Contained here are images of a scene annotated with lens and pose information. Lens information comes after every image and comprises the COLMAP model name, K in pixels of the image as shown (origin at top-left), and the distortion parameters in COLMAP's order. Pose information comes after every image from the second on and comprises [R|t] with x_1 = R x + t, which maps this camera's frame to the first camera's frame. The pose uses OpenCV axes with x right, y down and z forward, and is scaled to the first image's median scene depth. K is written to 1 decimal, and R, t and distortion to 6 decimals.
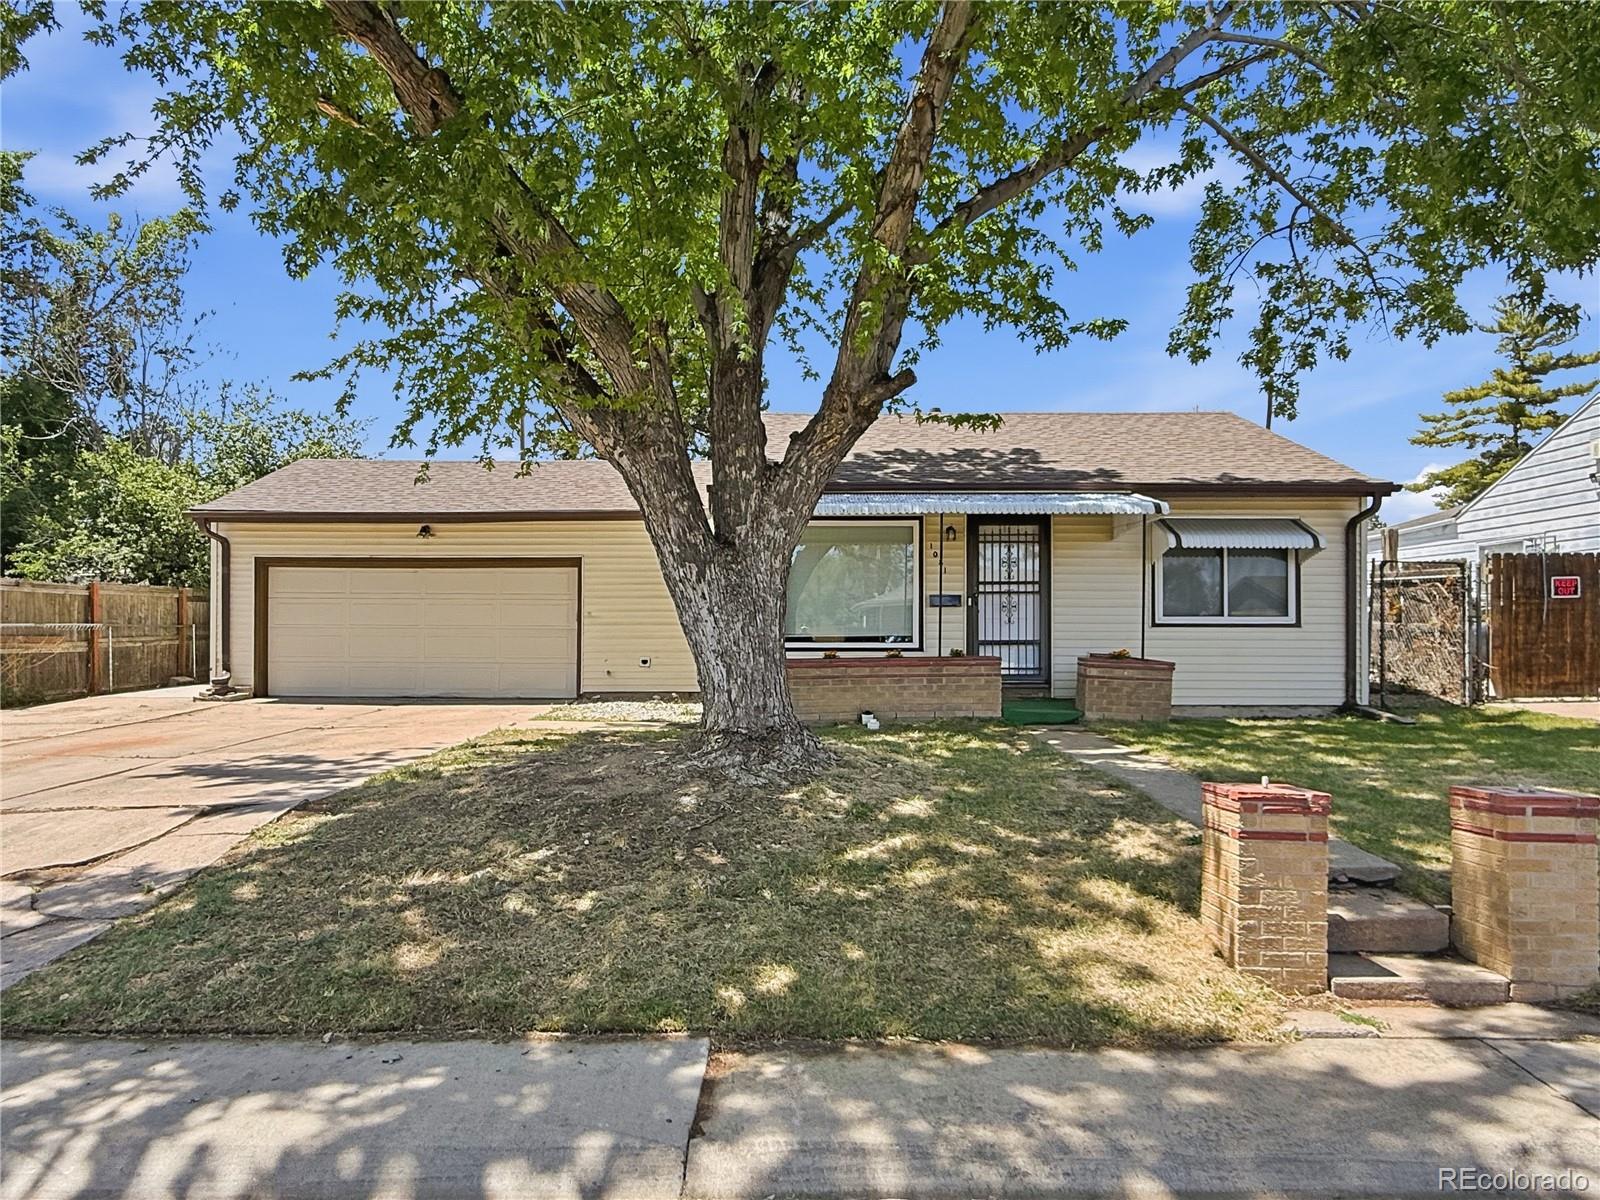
lens RADIAL K [[1013.7, 0, 798.4], [0, 1013.7, 644.6], [0, 0, 1]] dist [-0.003037, -0.001411]
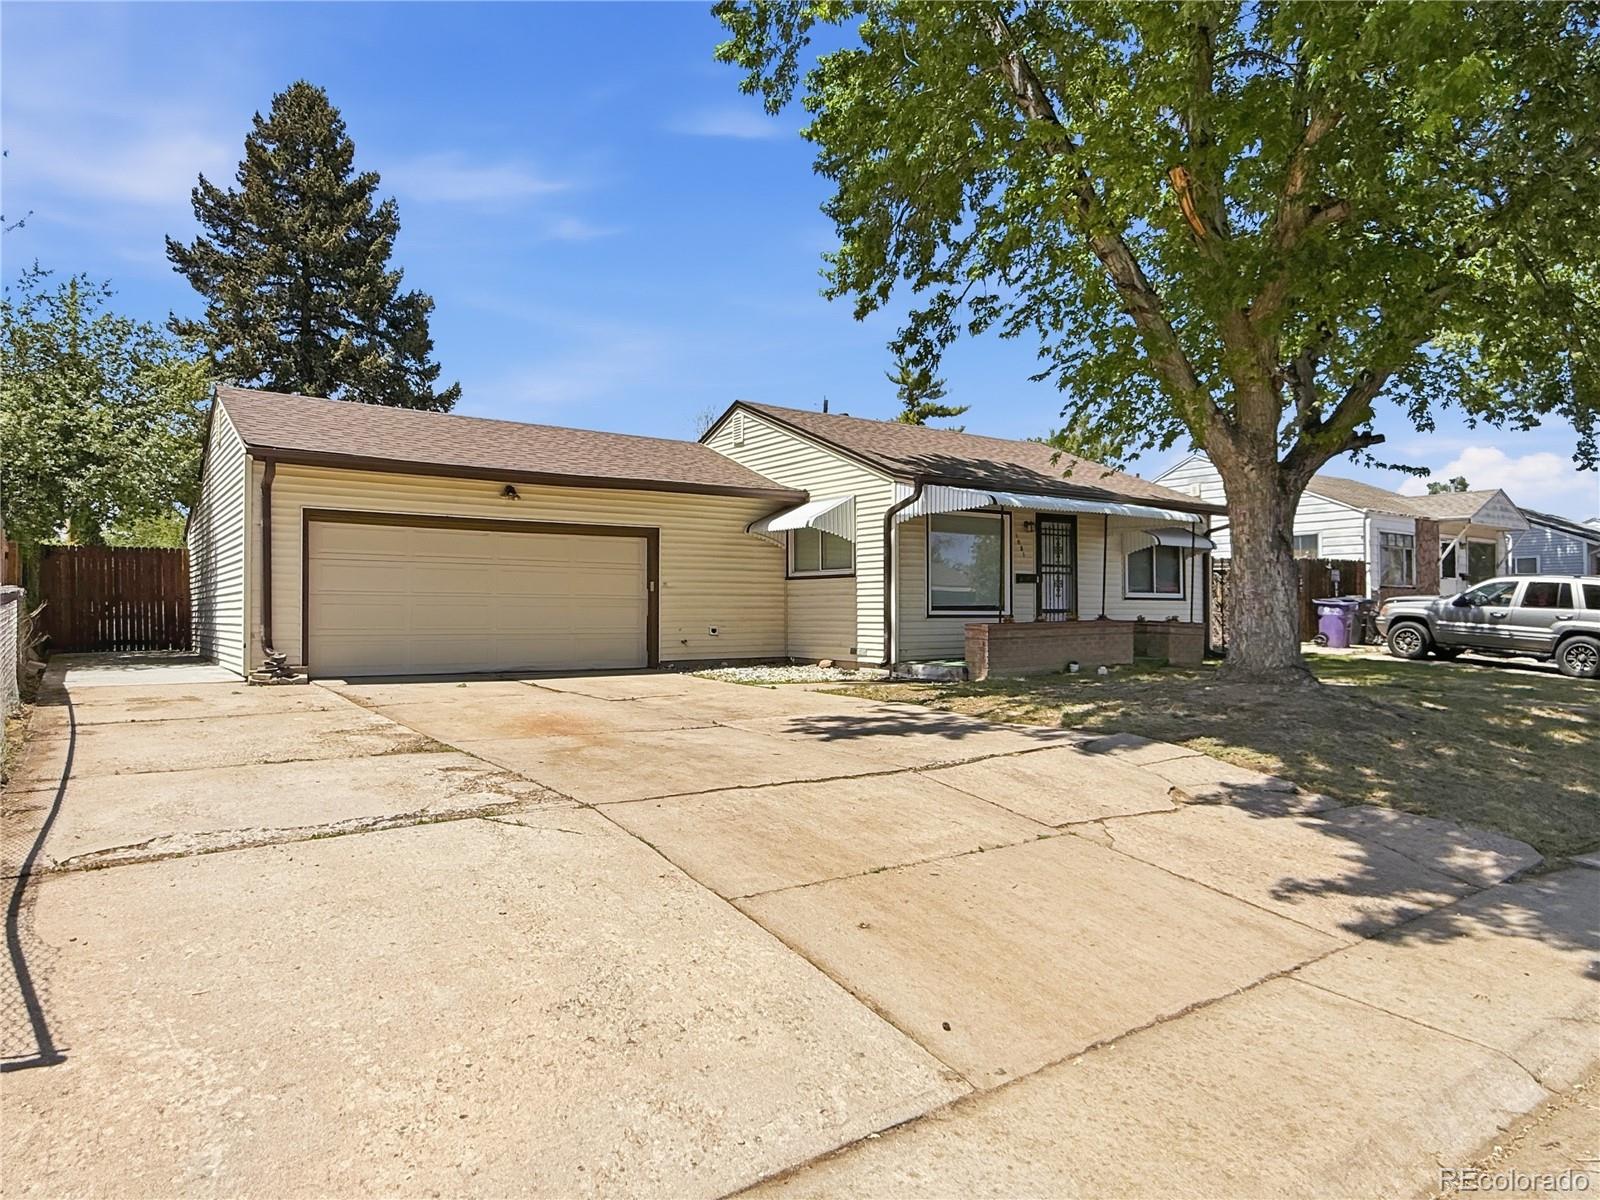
lens RADIAL K [[991.4, 0, 779.6], [0, 991.4, 604.6], [0, 0, 1]] dist [0.002094, 0.000296]
pose [[0.815331, 0.004209, 0.578980, -0.841049], [0.006238, 0.999852, -0.016053, 0.008273], [-0.578962, 0.016700, 0.815183, 0.153229]]
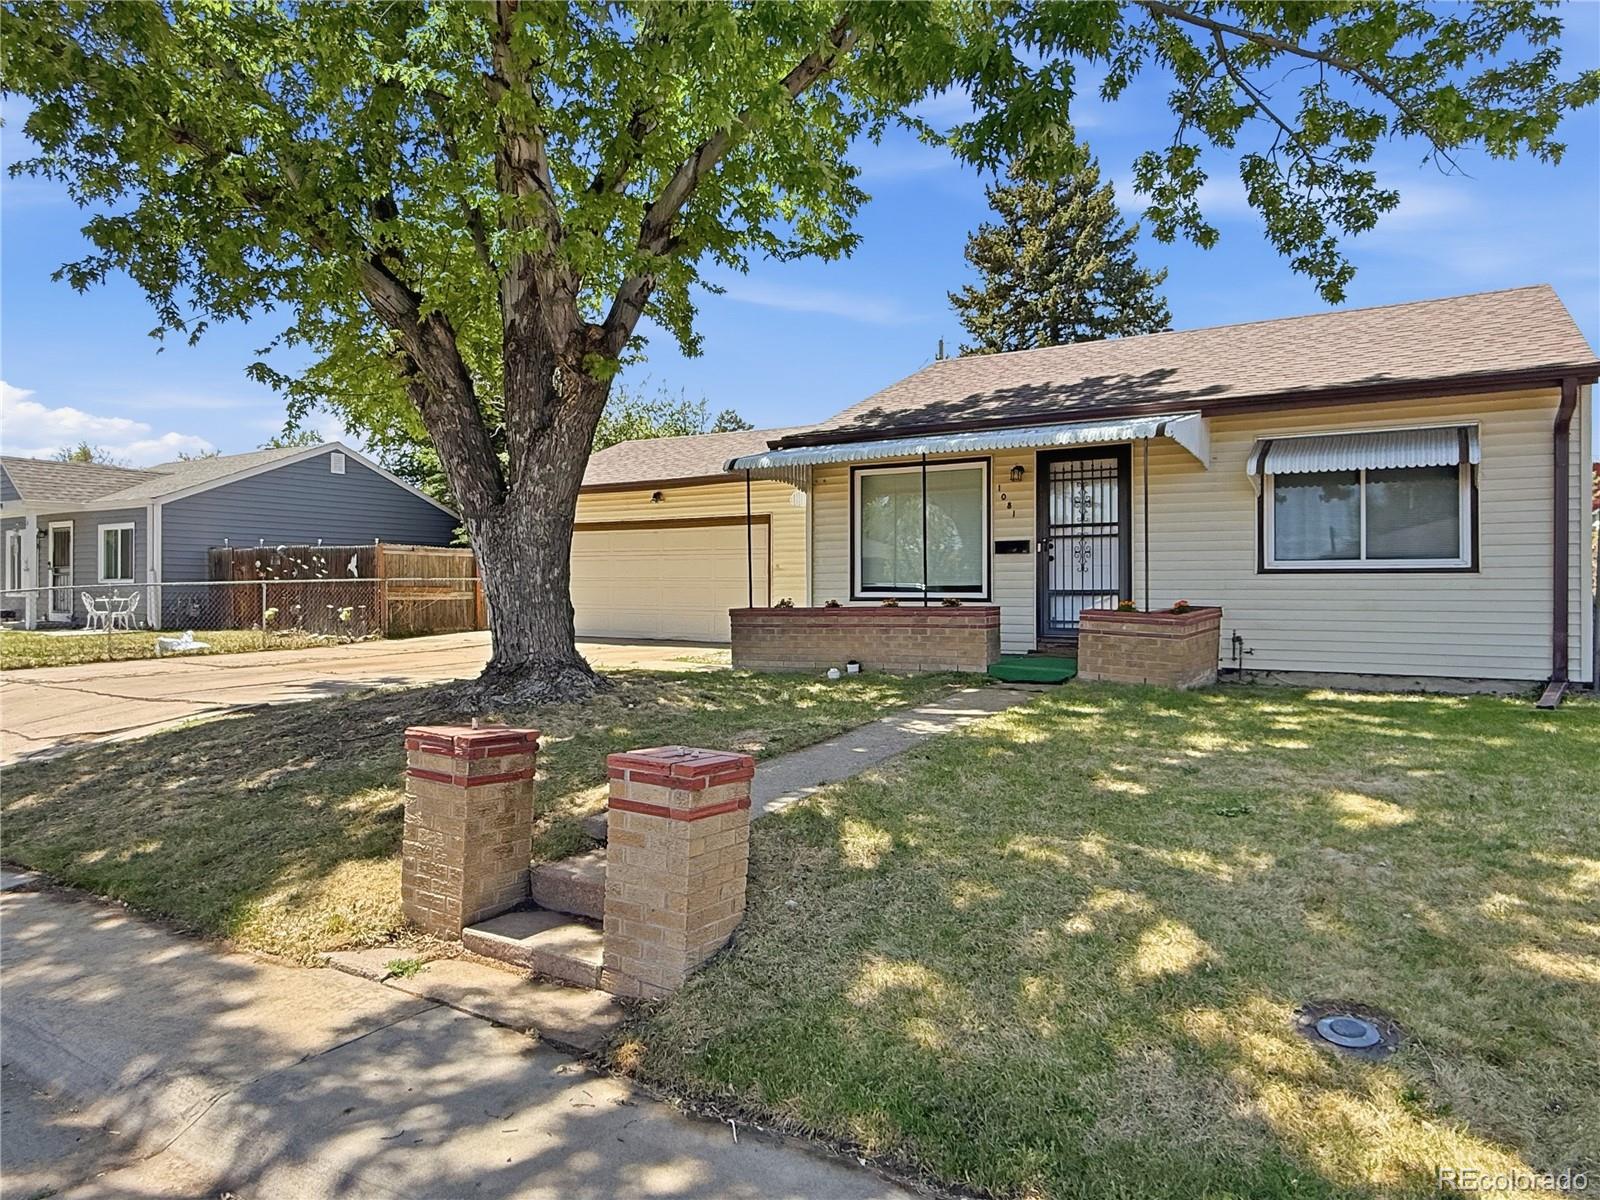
lens RADIAL K [[1000.8, 0, 800.0], [0, 1000.8, 600.0], [0, 0, 1]] dist [0.000714, -0.000617]
pose [[0.859223, 0.005659, -0.511569, 0.444227], [-0.005704, 0.999983, 0.001482, 0.004698], [0.511569, 0.001645, 0.859241, 0.118872]]
